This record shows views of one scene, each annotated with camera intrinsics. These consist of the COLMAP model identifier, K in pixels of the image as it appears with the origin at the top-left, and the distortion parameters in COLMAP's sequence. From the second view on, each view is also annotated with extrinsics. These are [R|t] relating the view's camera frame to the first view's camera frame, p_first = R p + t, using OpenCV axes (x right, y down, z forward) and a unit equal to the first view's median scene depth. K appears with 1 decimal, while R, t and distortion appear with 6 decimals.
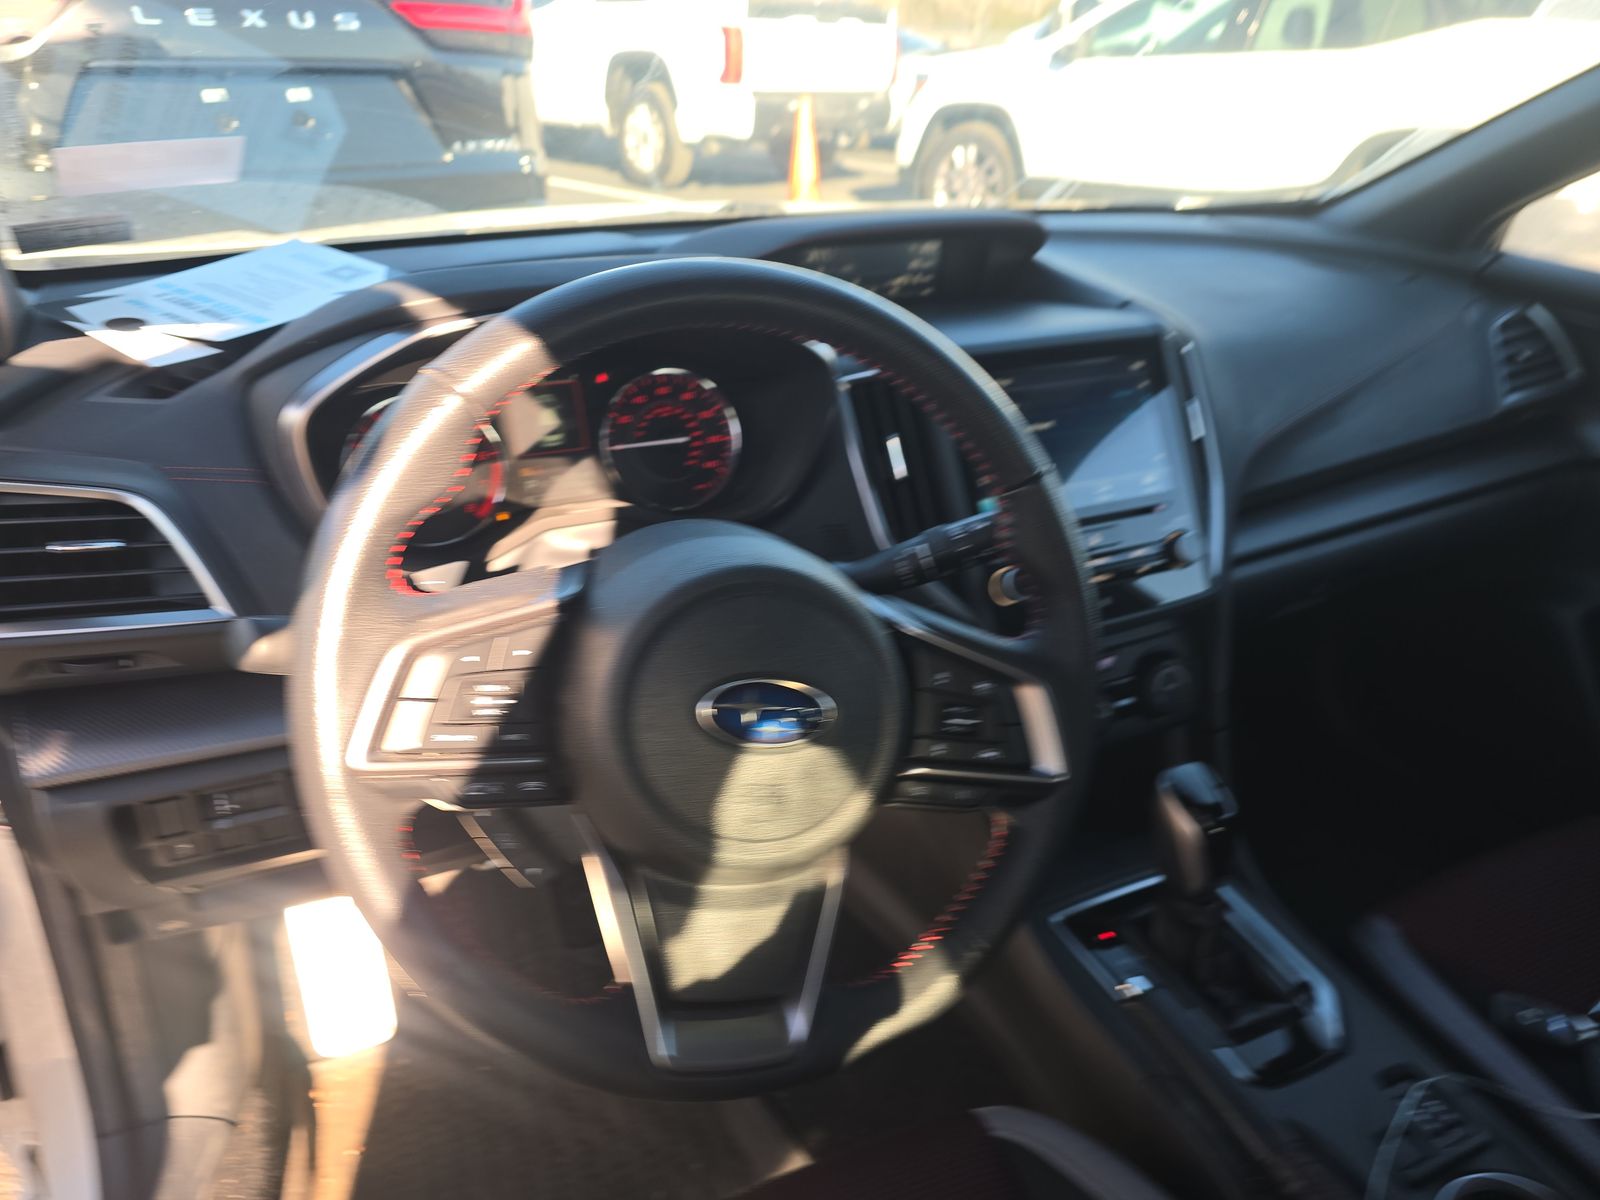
lens RADIAL K [[1057.1, 0, 800.0], [0, 1057.1, 600.0], [0, 0, 1]] dist [0.033779, -0.054528]
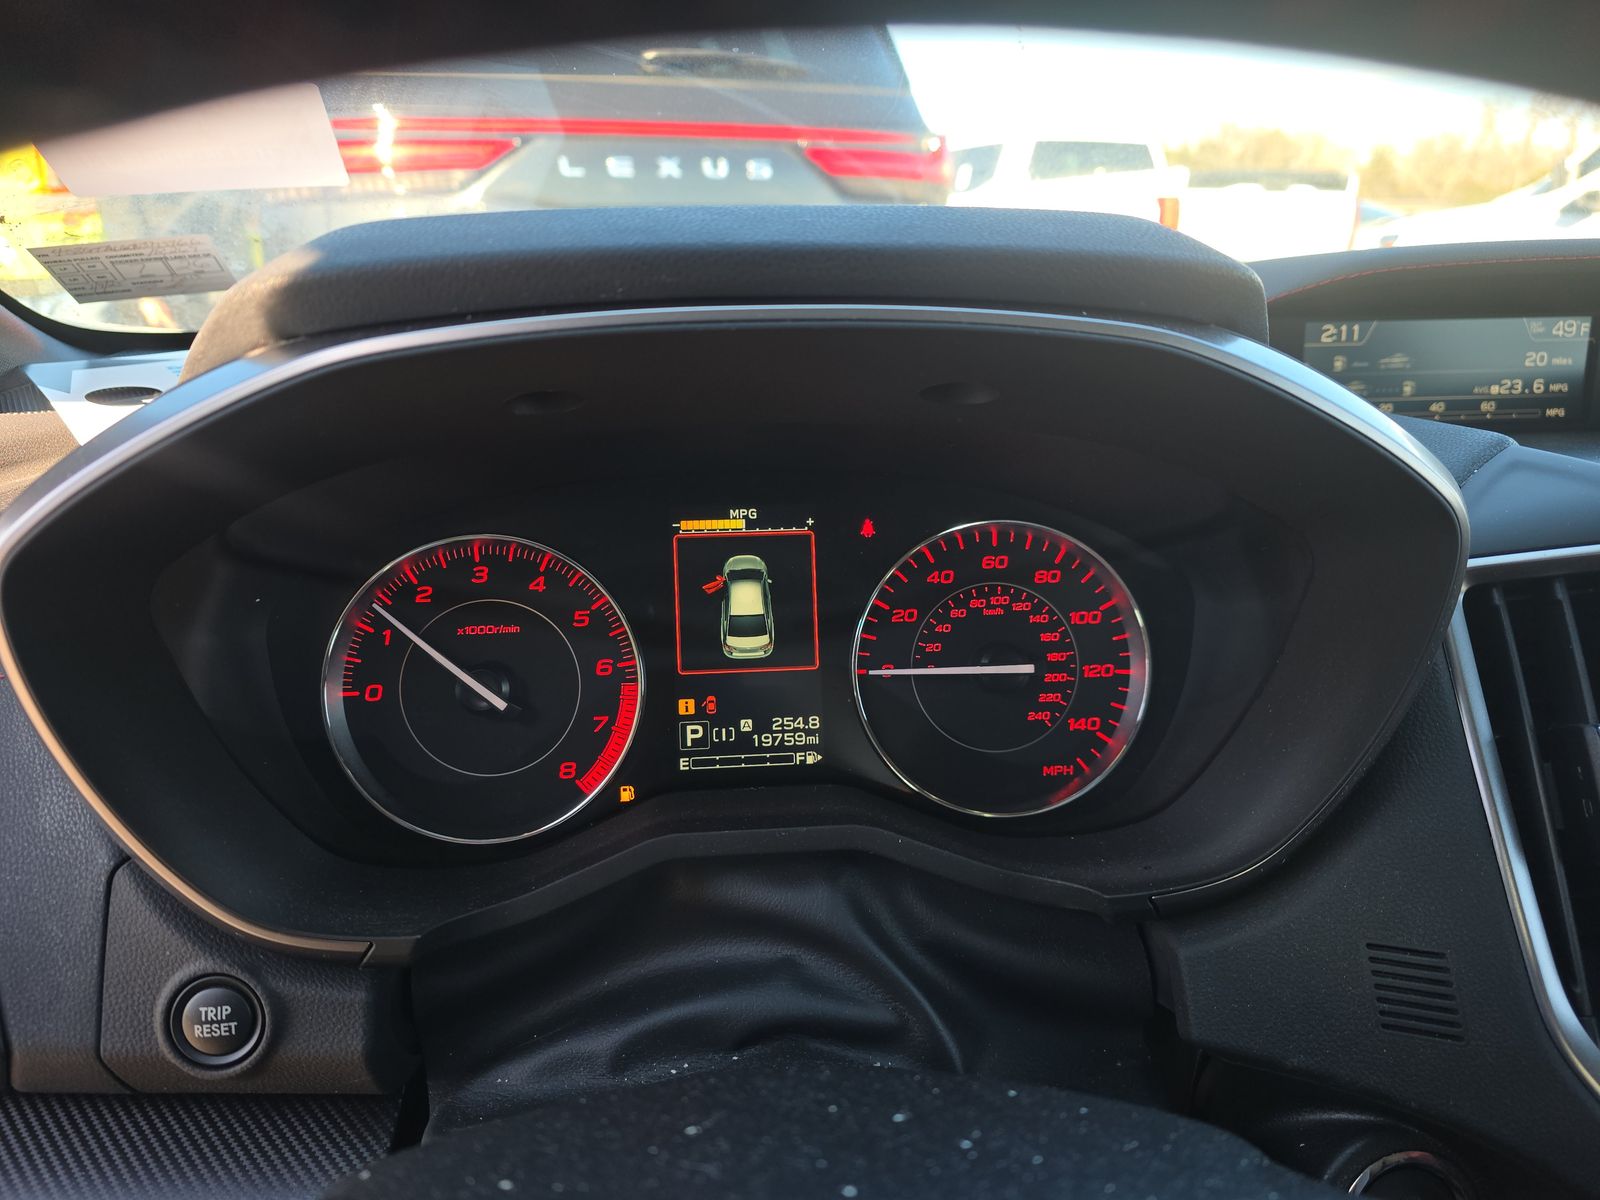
lens RADIAL K [[1057.1, 0, 800.0], [0, 1057.1, 600.0], [0, 0, 1]] dist [0.033779, -0.054528]
pose [[0.931651, 0.084210, -0.353463, -0.041226], [-0.137764, 0.982008, -0.129160, -0.106696], [0.336226, 0.169026, 0.926489, 0.528483]]
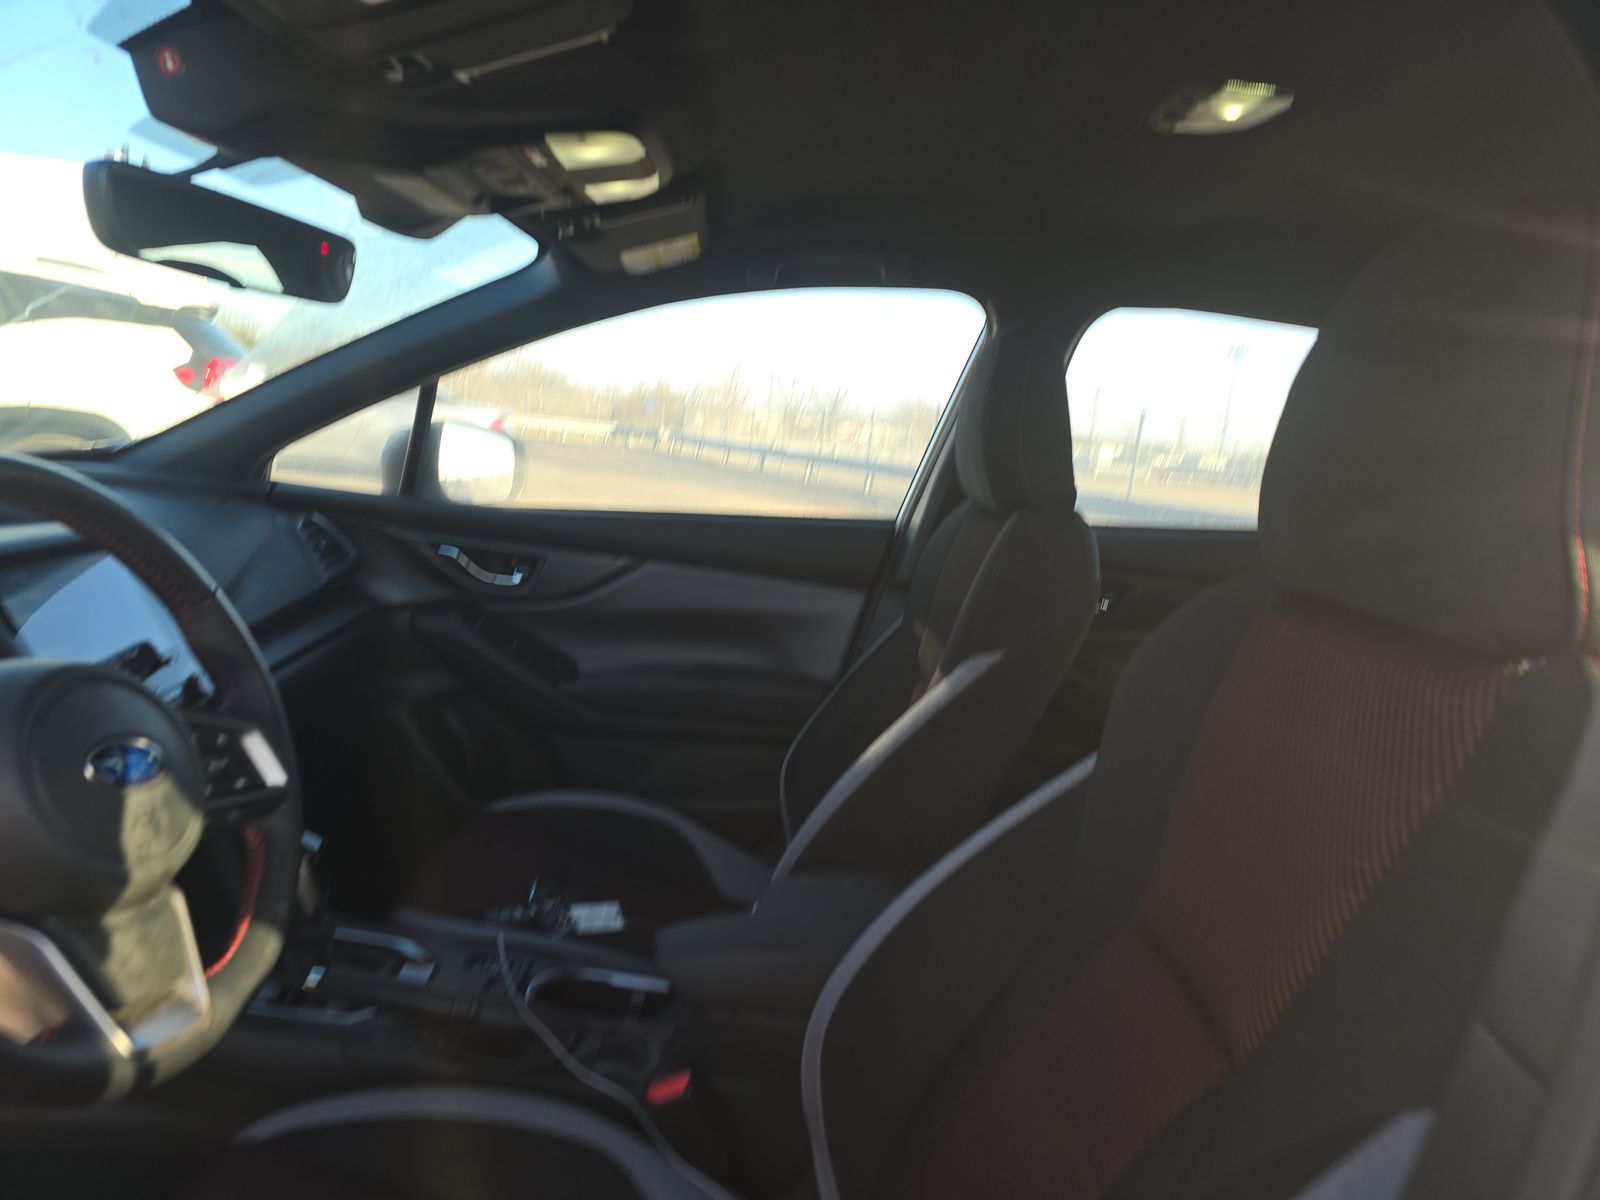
lens RADIAL K [[1057.1, 0, 800.0], [0, 1057.1, 600.0], [0, 0, 1]] dist [0.033779, -0.054528]
pose [[0.413577, -0.133972, 0.900558, -0.512439], [0.349100, 0.936851, -0.020952, 0.138860], [-0.840882, 0.323050, 0.434230, -0.229204]]
